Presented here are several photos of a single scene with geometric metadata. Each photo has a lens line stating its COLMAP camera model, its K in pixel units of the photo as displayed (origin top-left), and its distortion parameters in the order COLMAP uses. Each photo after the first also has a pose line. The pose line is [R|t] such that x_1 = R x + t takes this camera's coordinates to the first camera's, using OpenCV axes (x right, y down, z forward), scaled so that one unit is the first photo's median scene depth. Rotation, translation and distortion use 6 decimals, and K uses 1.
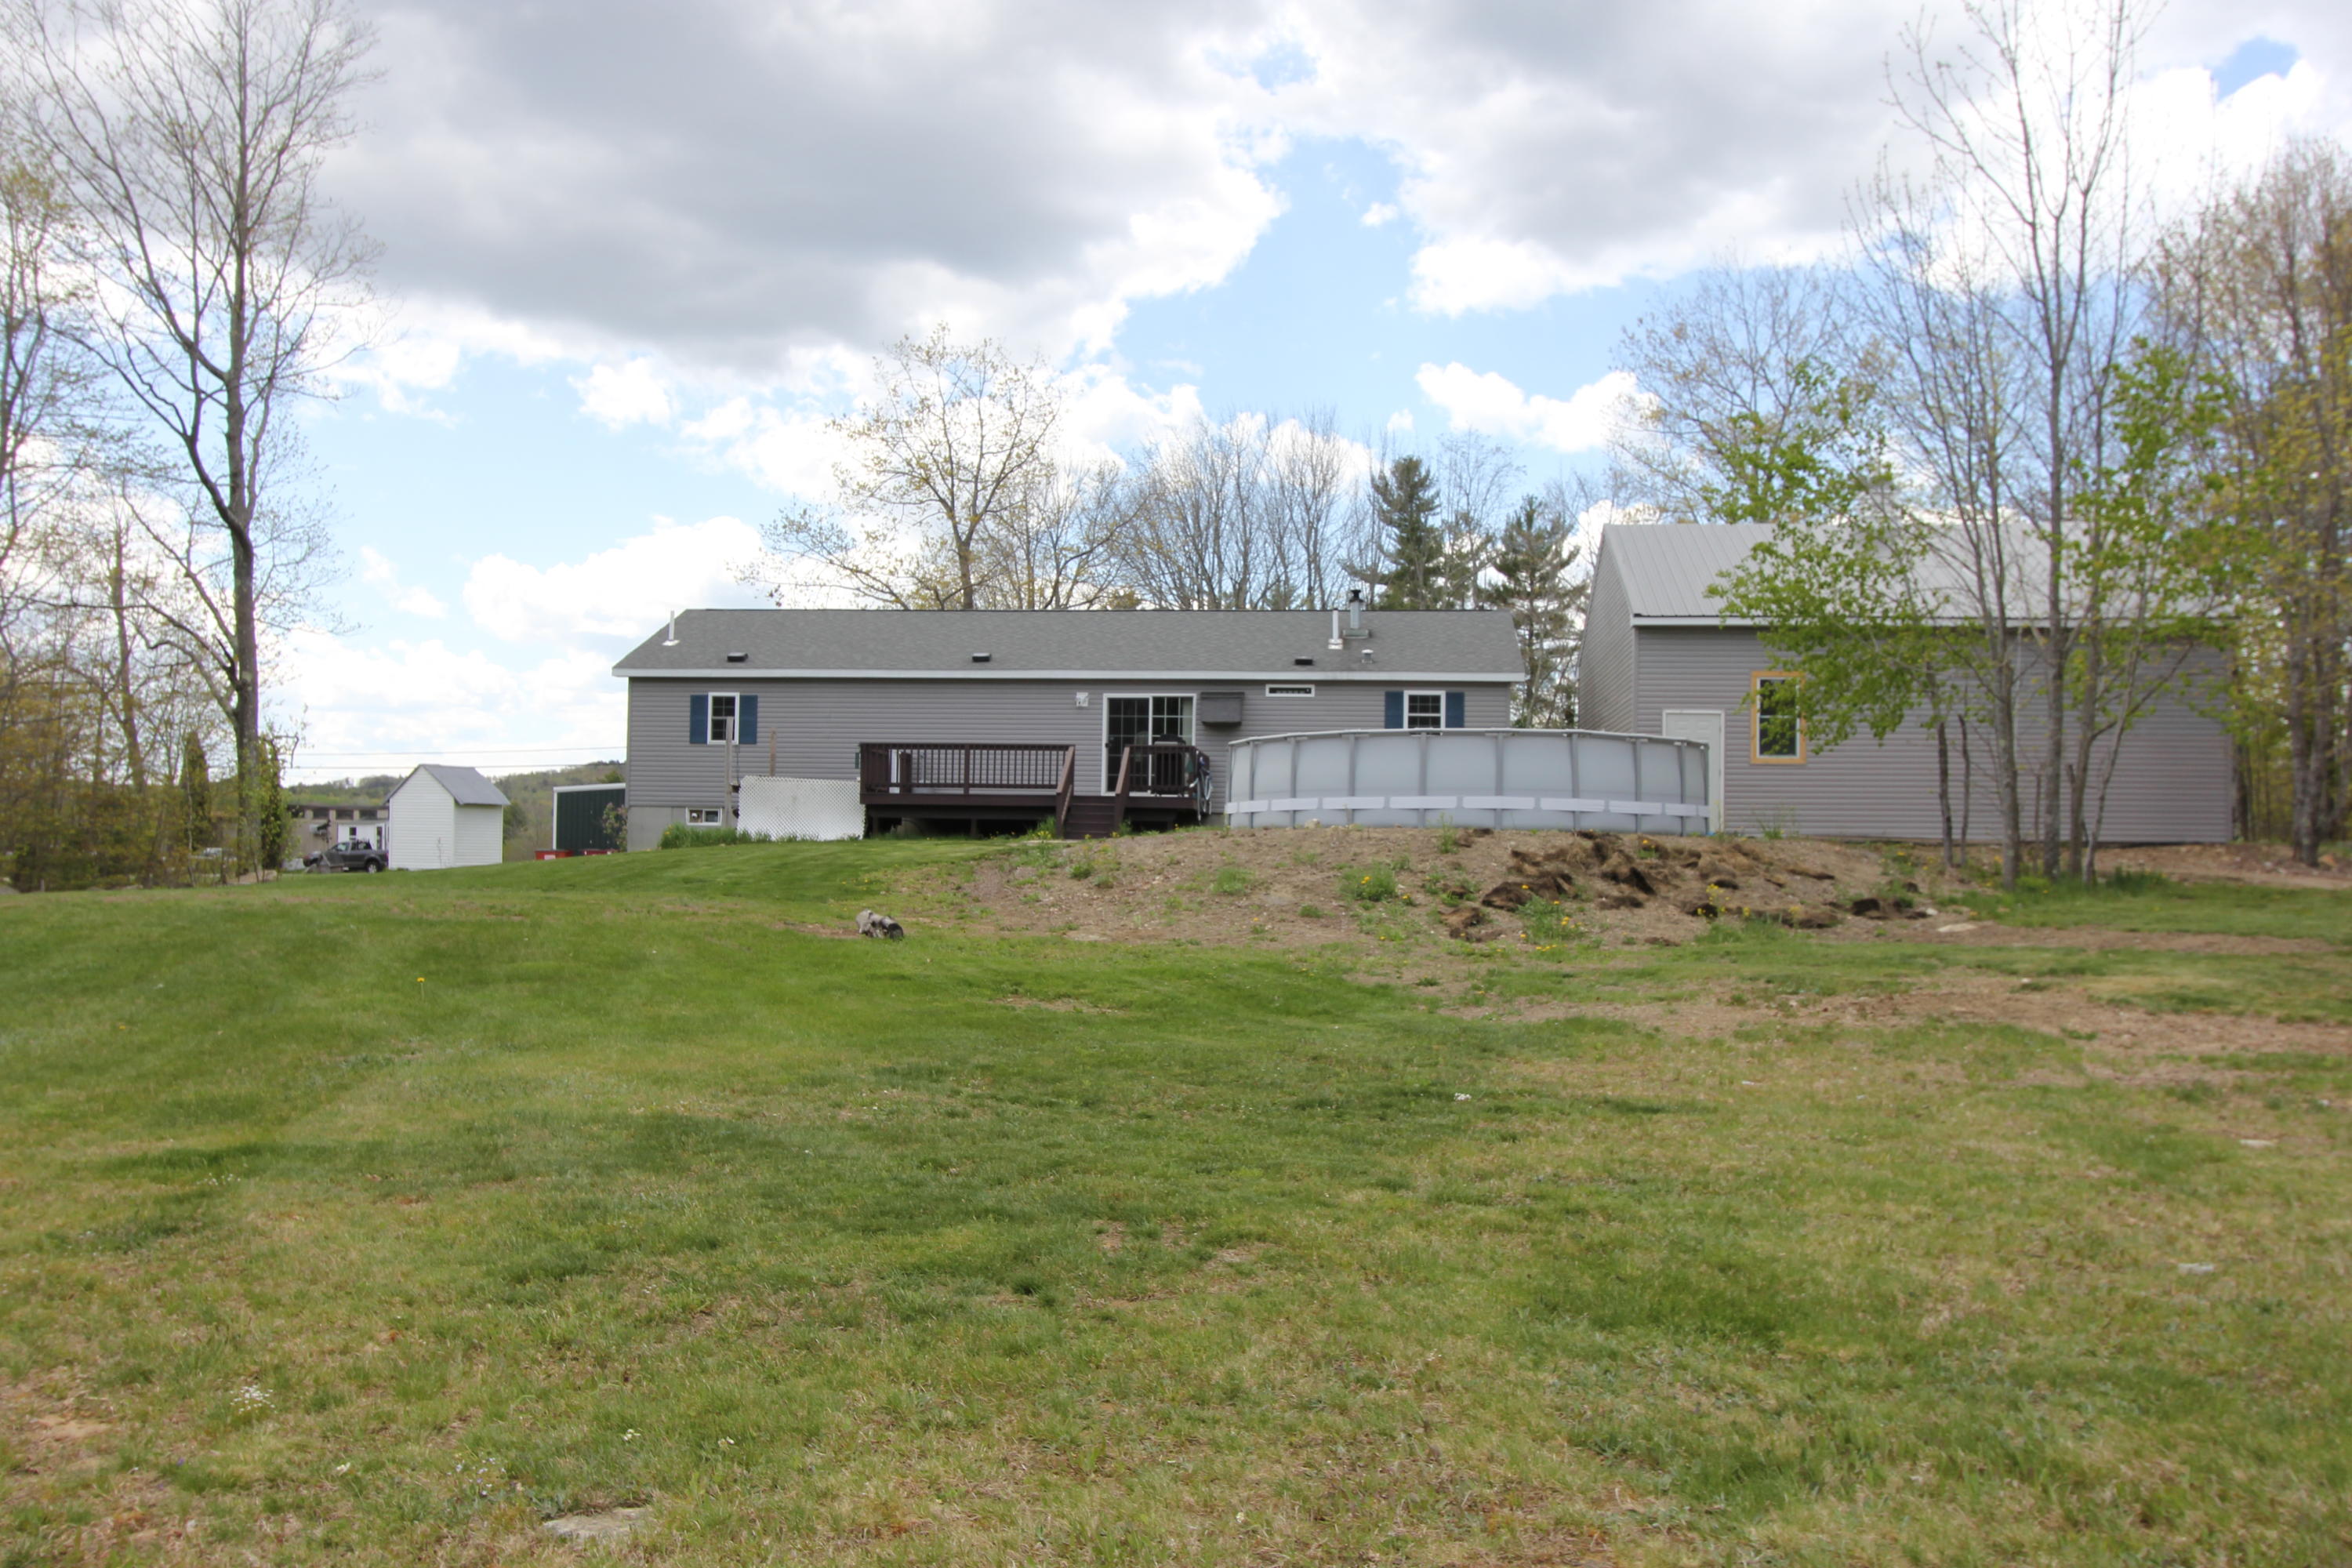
lens RADIAL K [[2006.7, 0, 1176.0], [0, 2006.7, 784.0], [0, 0, 1]] dist [-0.054023, -0.001708]
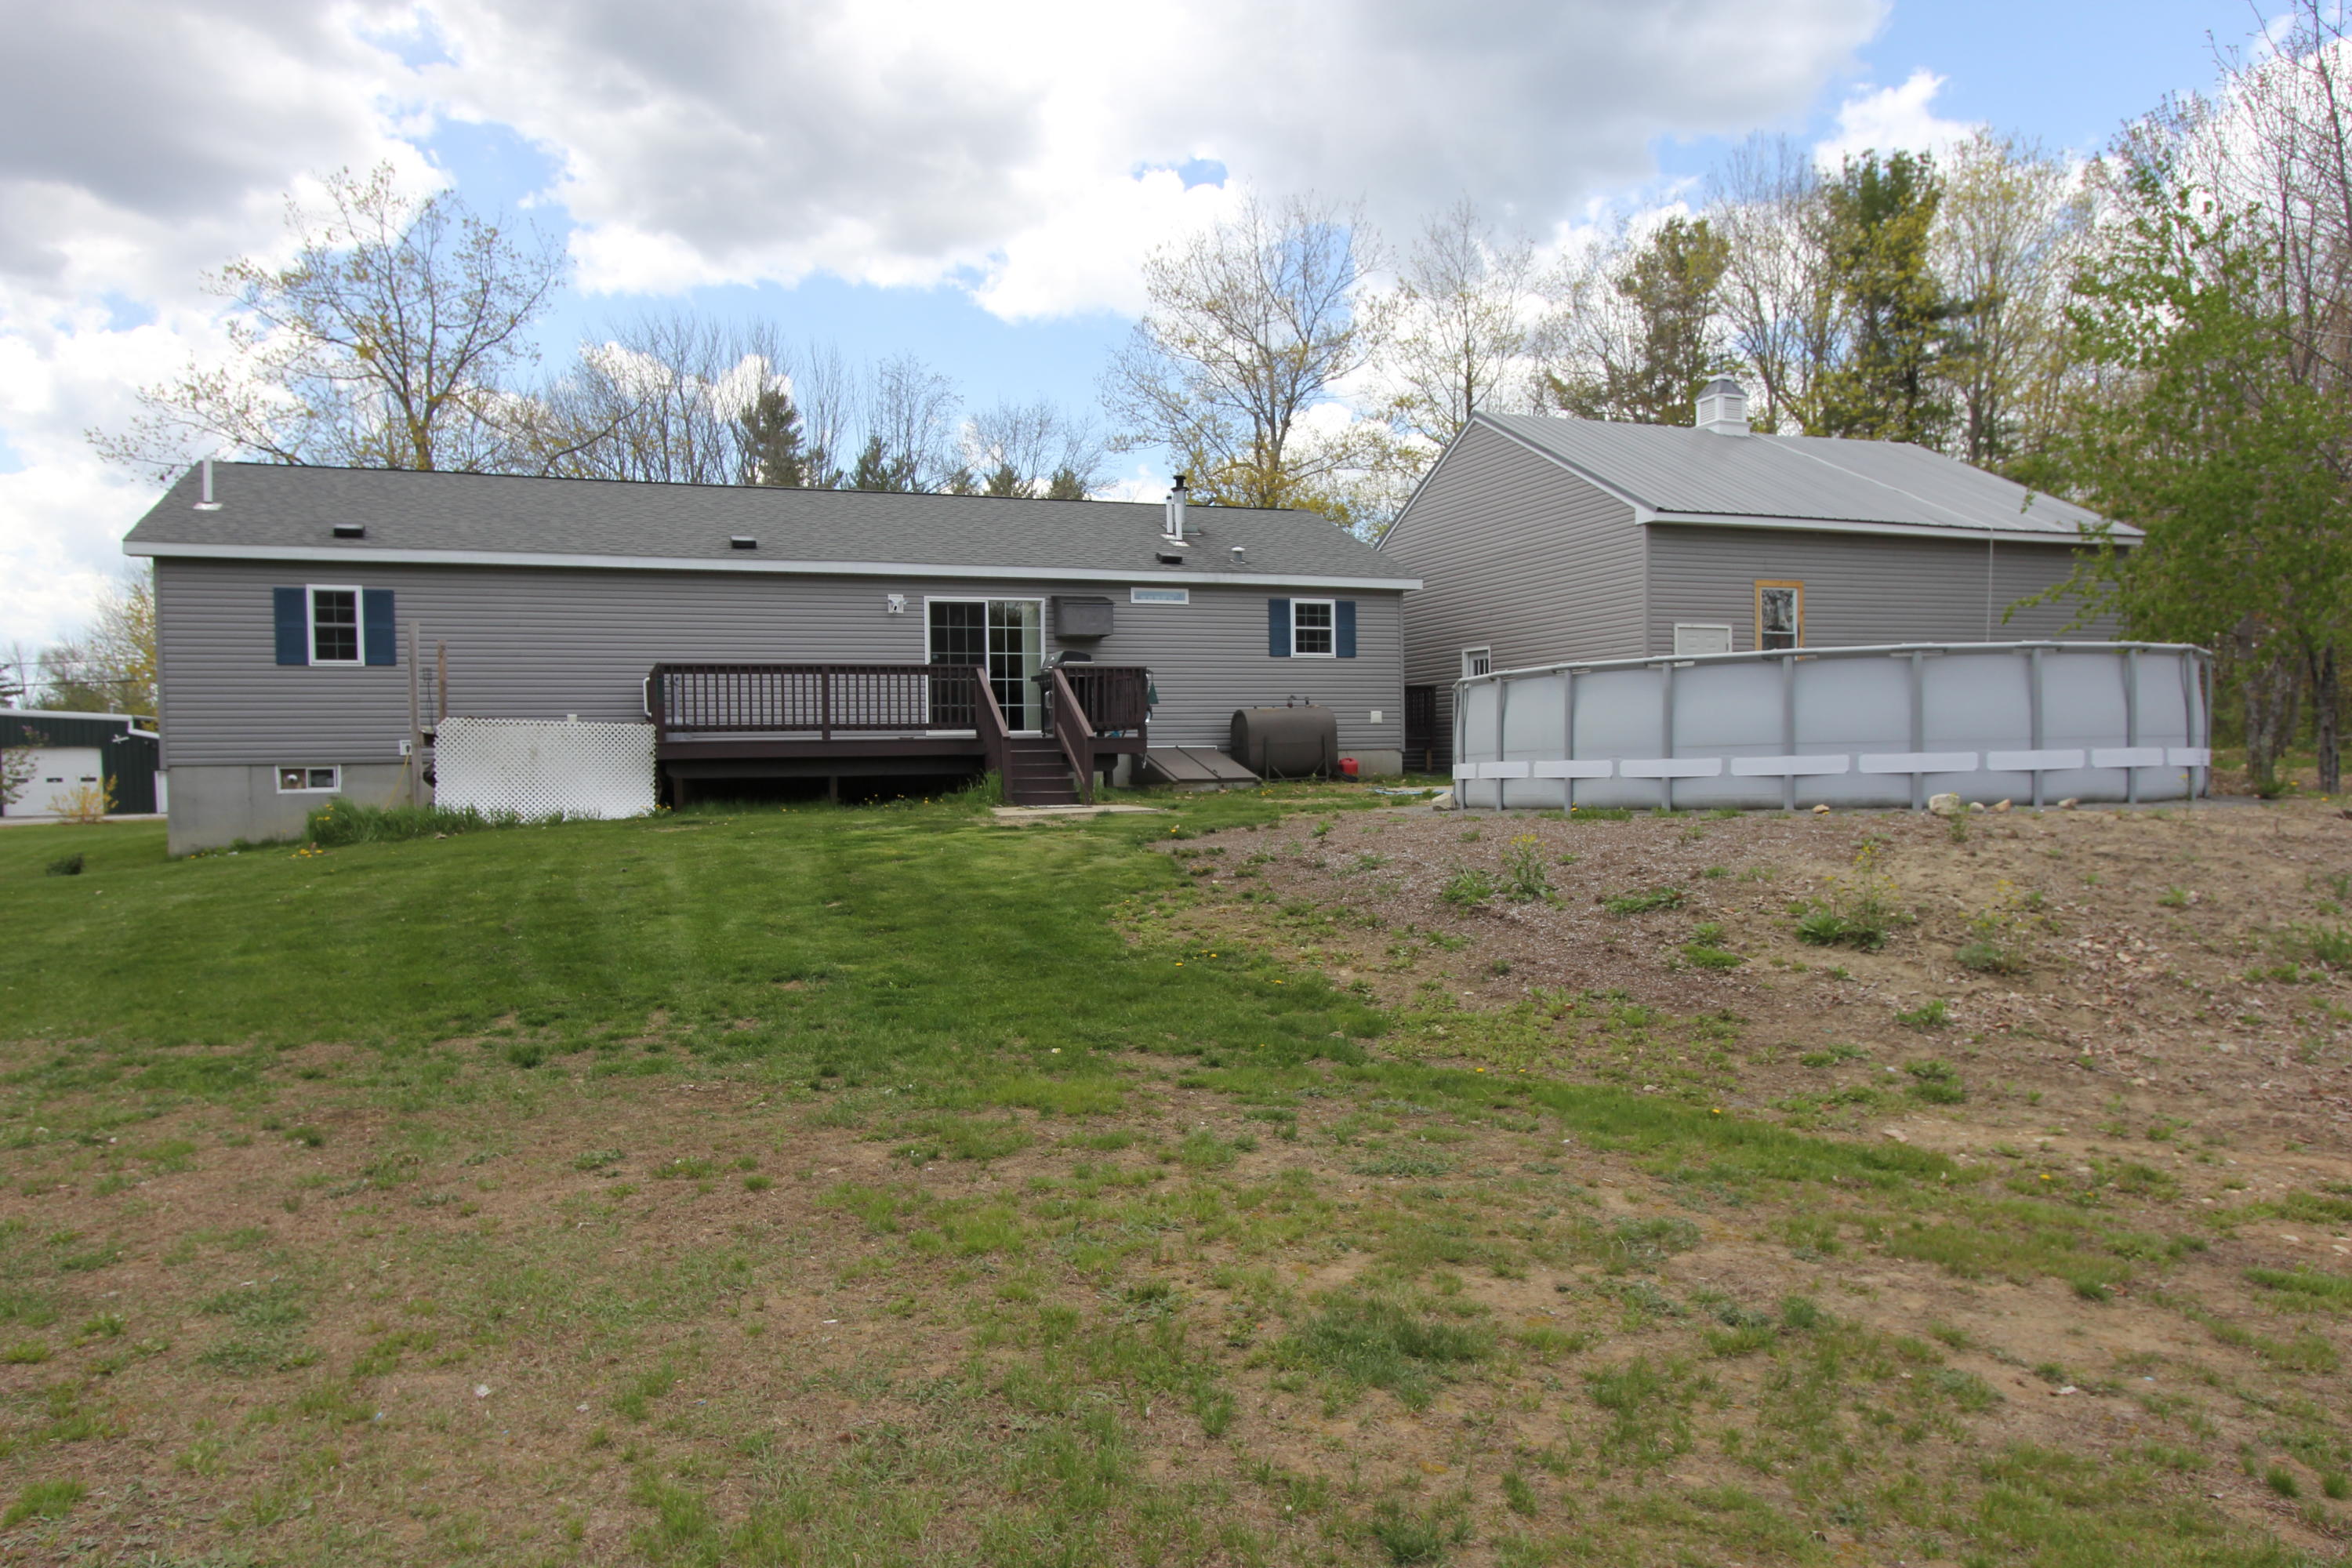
lens RADIAL K [[1633.5, 0, 1176.0], [0, 1633.5, 784.0], [0, 0, 1]] dist [-0.003610, -0.000184]
pose [[0.891442, -0.035537, 0.451739, -0.224049], [0.013492, 0.998560, 0.051929, -0.006374], [-0.452934, -0.040197, 0.890637, 0.421824]]
